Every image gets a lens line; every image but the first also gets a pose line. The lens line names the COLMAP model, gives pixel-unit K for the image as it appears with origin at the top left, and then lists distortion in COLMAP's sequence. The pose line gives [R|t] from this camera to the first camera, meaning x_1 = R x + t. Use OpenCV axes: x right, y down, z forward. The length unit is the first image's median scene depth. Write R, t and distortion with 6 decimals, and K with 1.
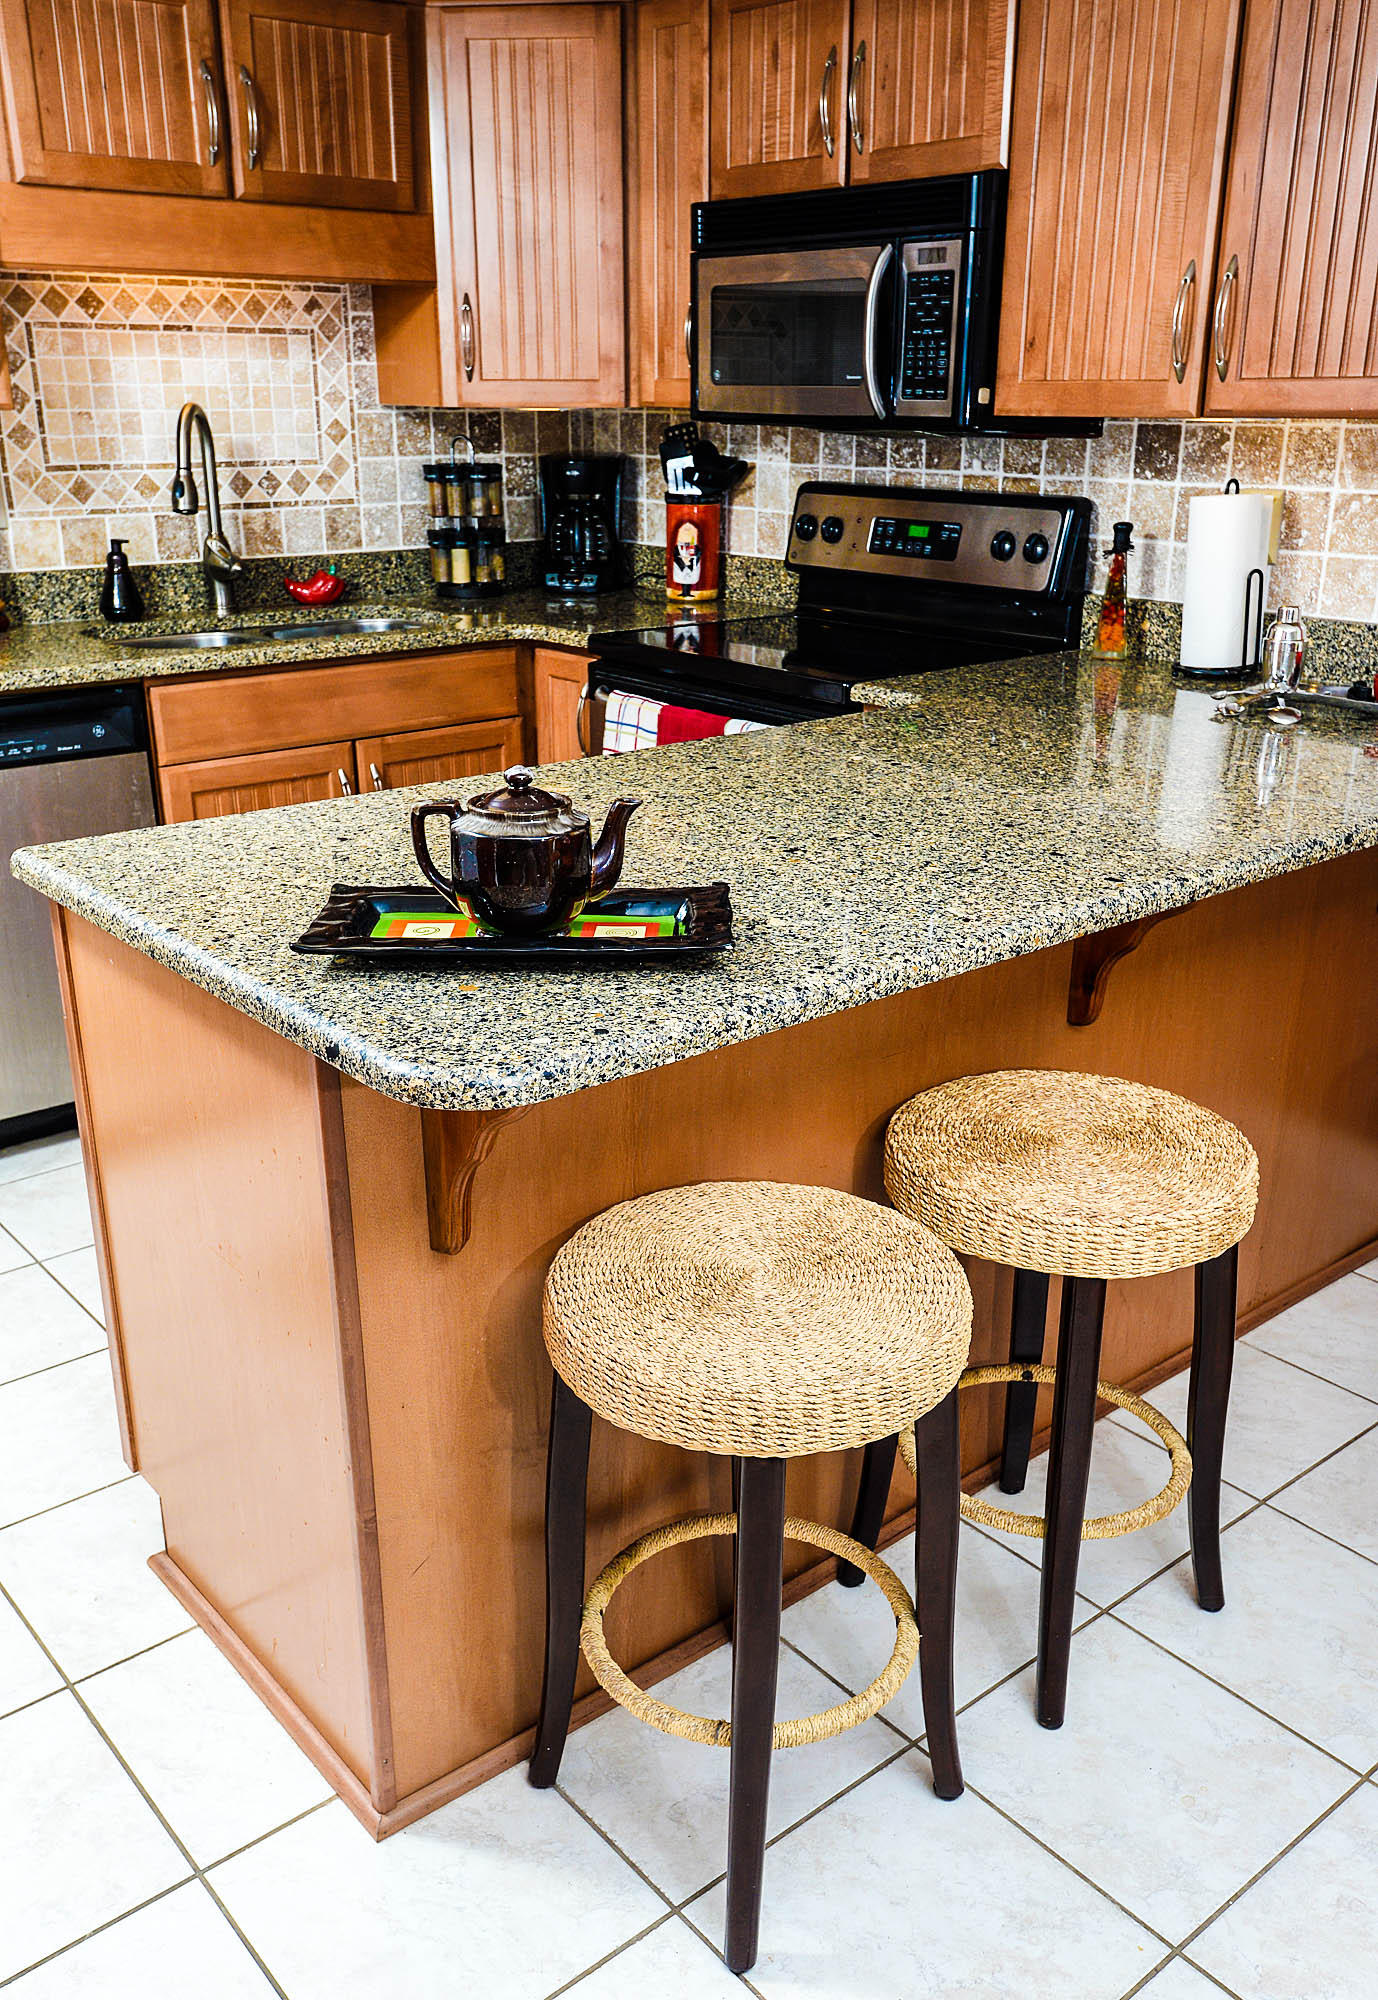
lens RADIAL K [[1741.6, 0, 689.0], [0, 1741.6, 1000.0], [0, 0, 1]] dist [0.057142, 0.013954]
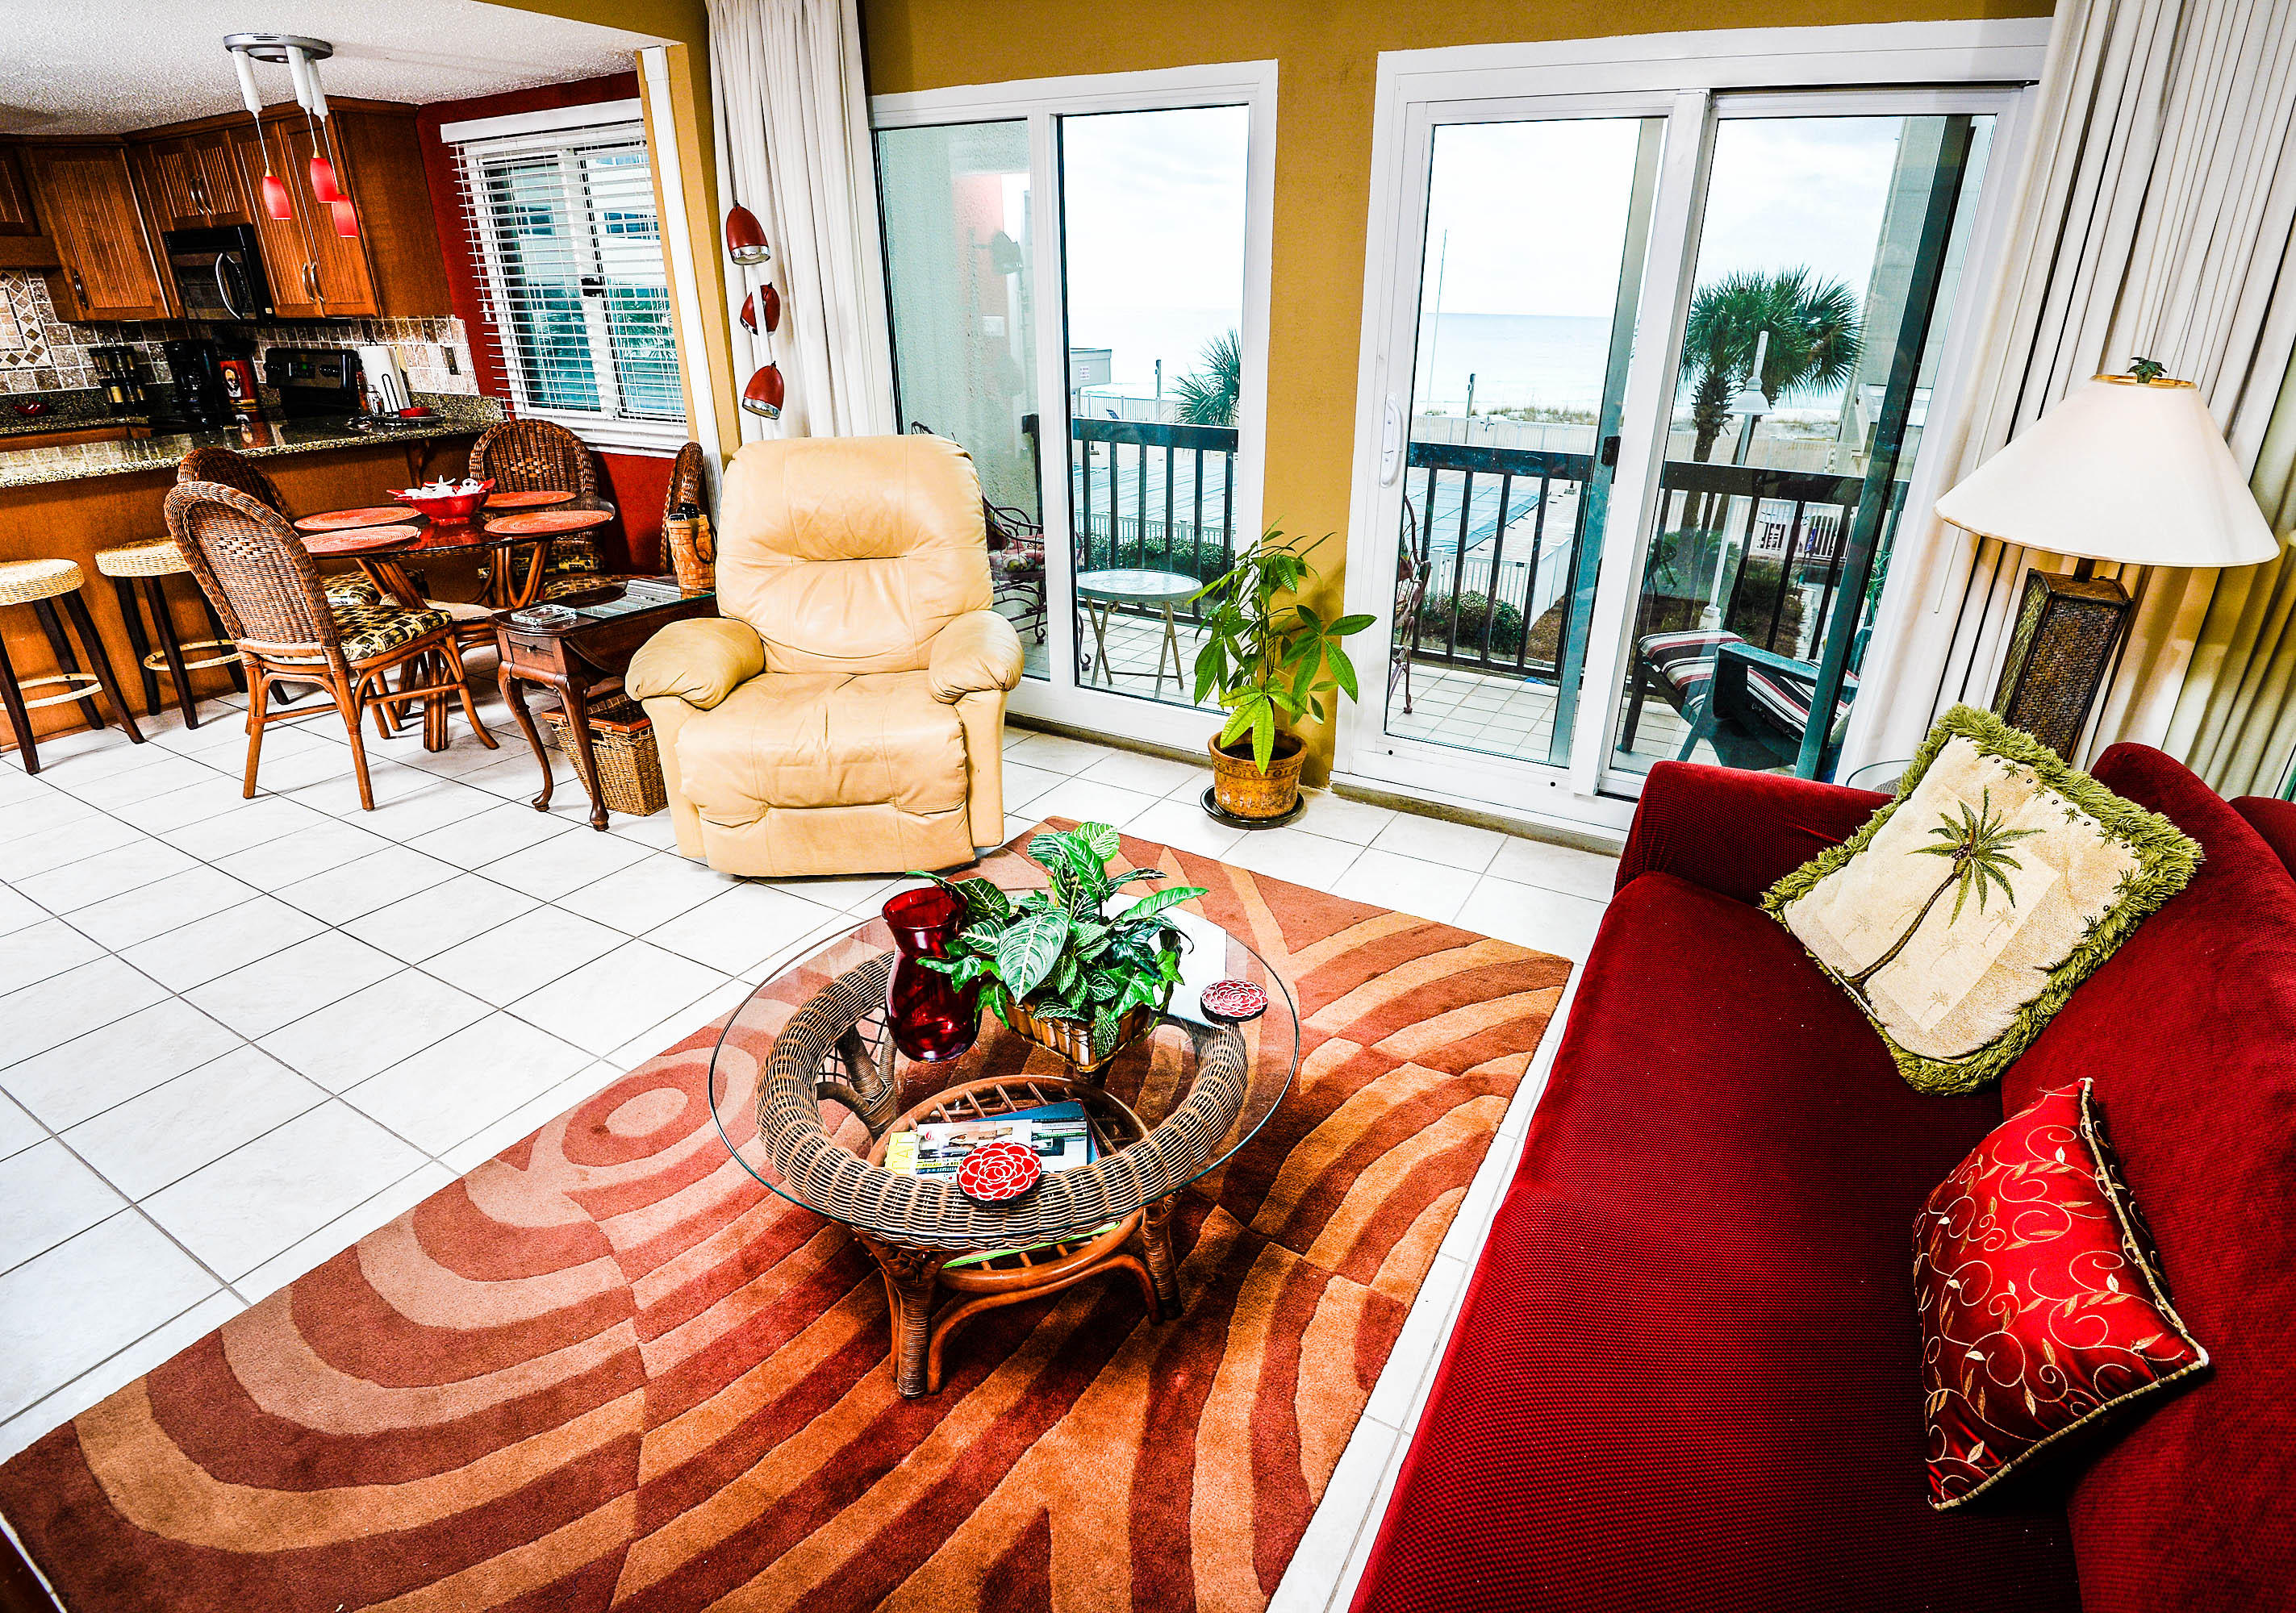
lens RADIAL K [[1150.8, 0, 1157.8], [0, 1150.8, 769.8], [0, 0, 1]] dist [-0.031690, 0.000017]
pose [[0.933850, -0.138715, 0.329671, 0.618290], [0.119151, 0.989734, 0.078932, 0.283384], [-0.337236, -0.034430, 0.940790, -0.822901]]
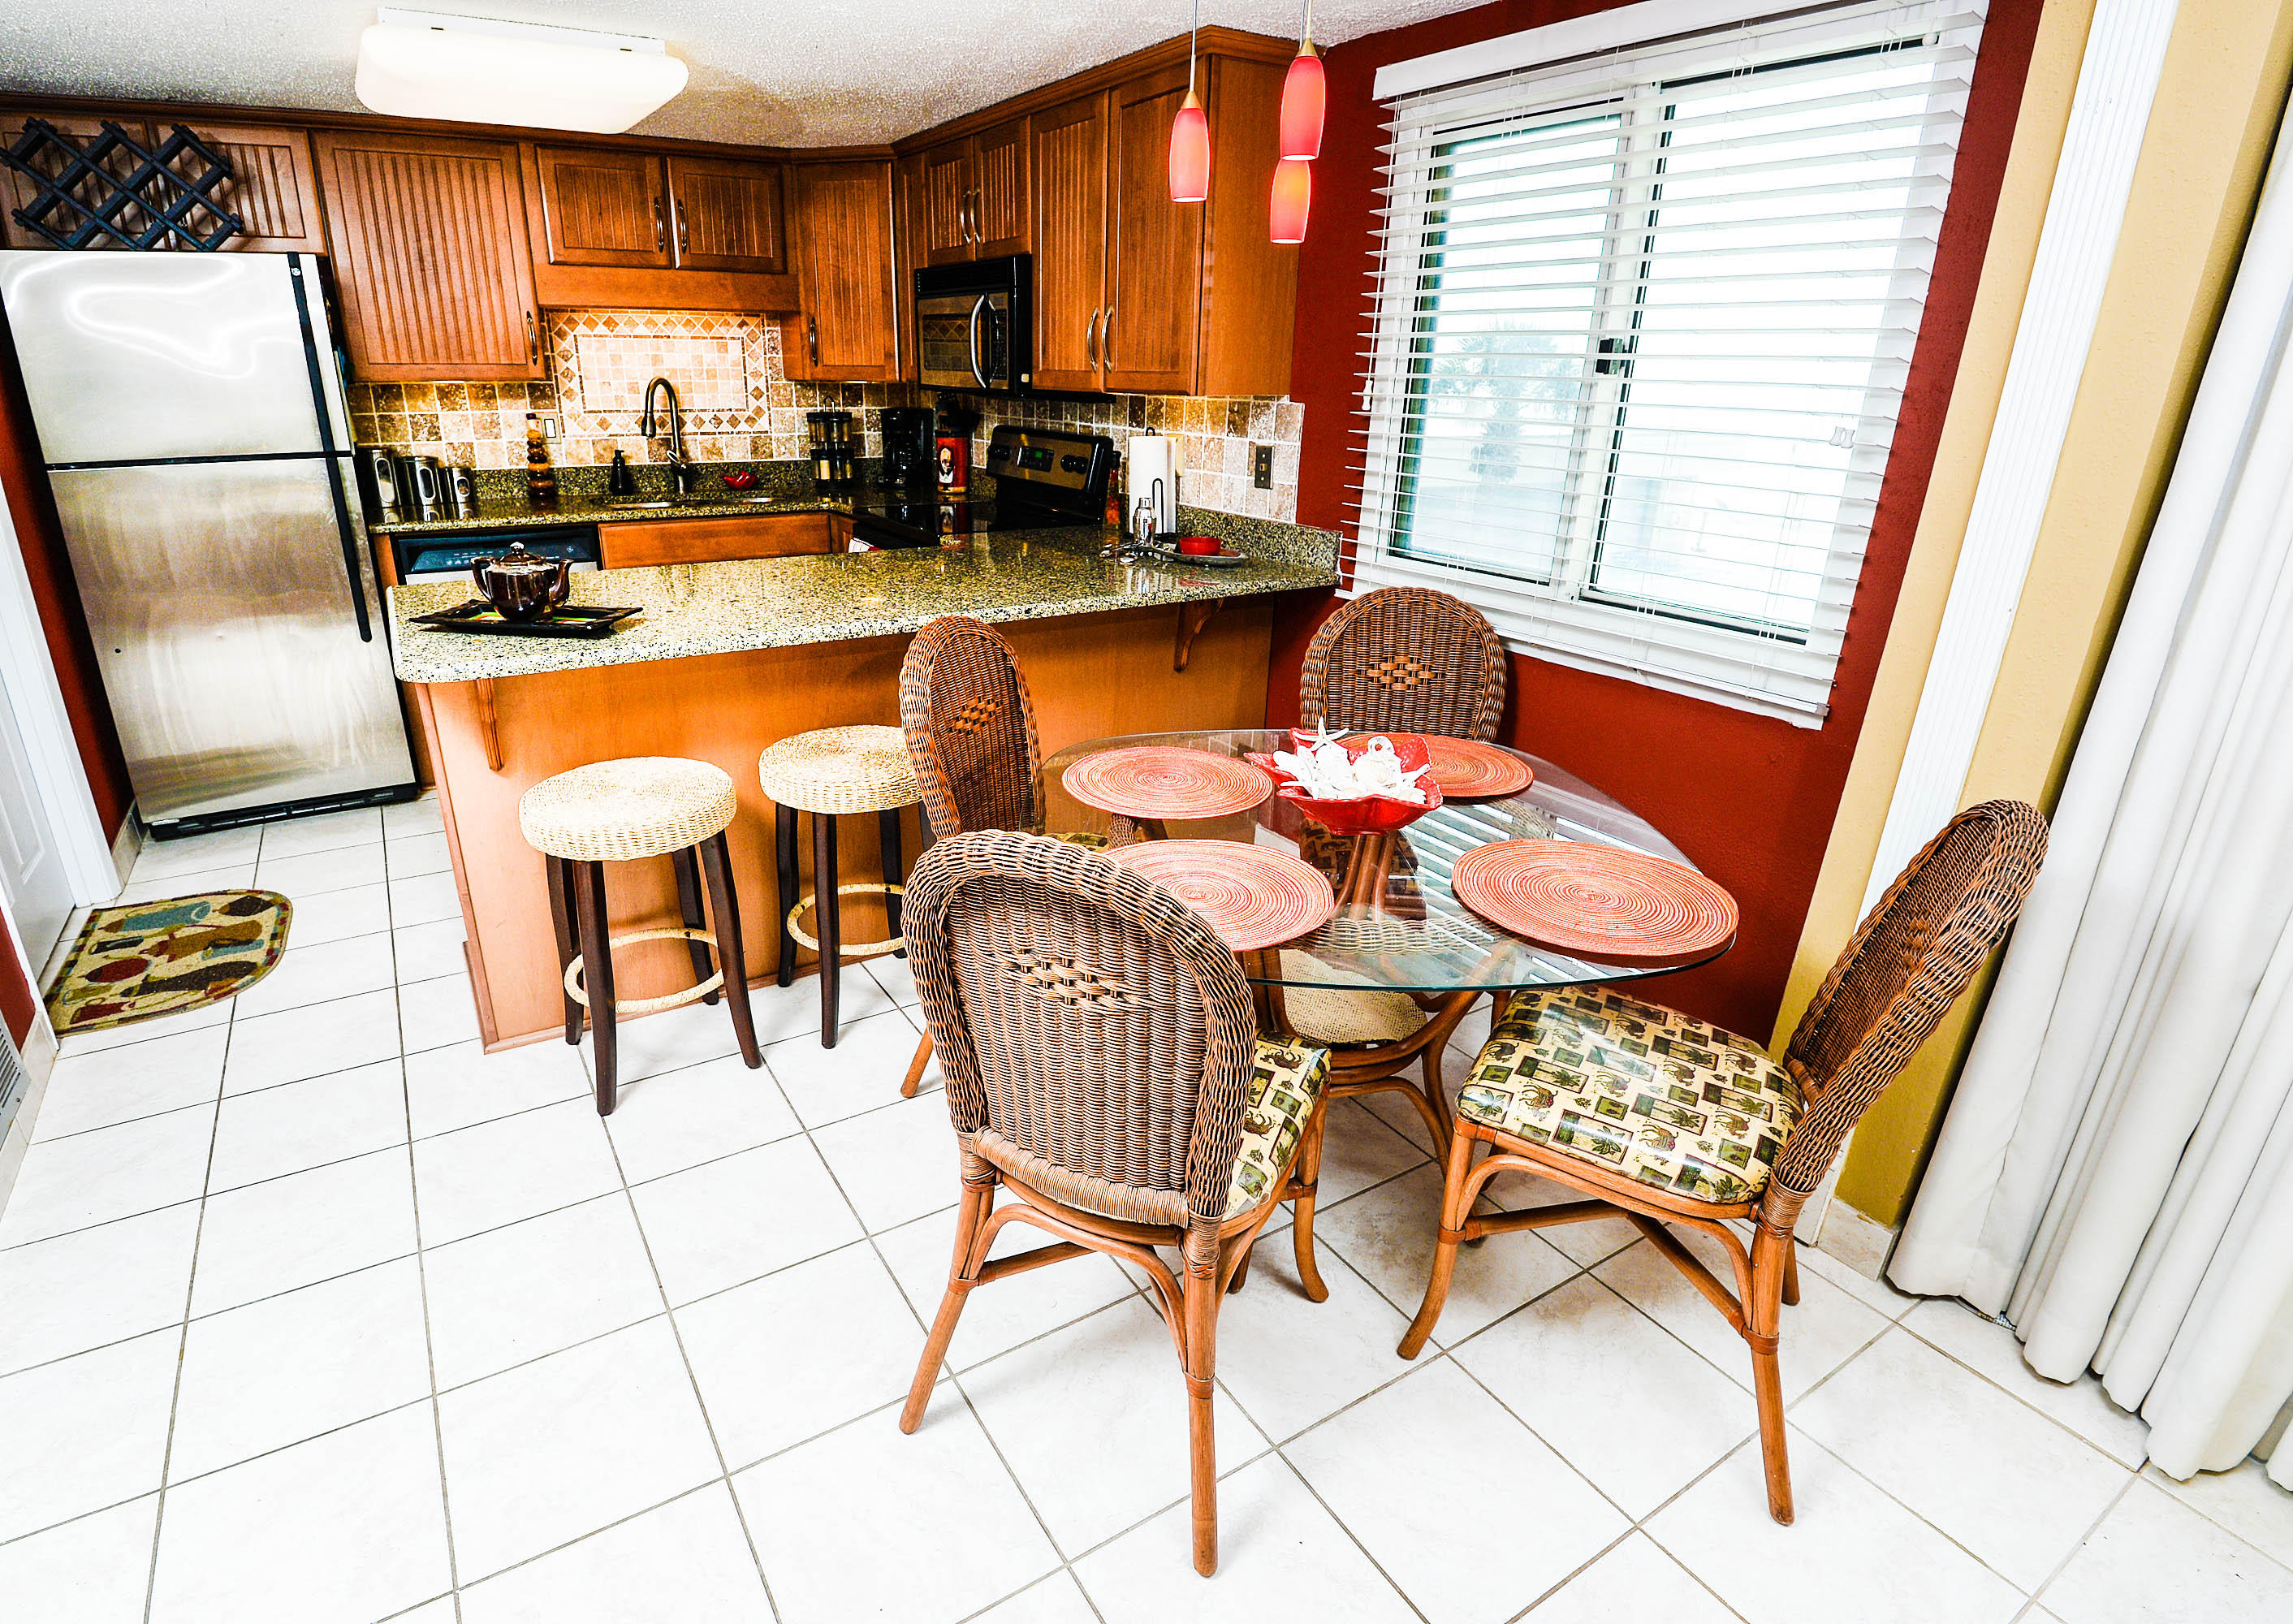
lens RADIAL K [[1159.3, 0, 1059.1], [0, 1159.3, 796.6], [0, 0, 1]] dist [-0.003422, -0.000848]
pose [[0.987128, 0.067056, -0.145198, 0.334736], [-0.064497, 0.997669, 0.022269, 0.044507], [0.146353, -0.012617, 0.989152, -0.141500]]
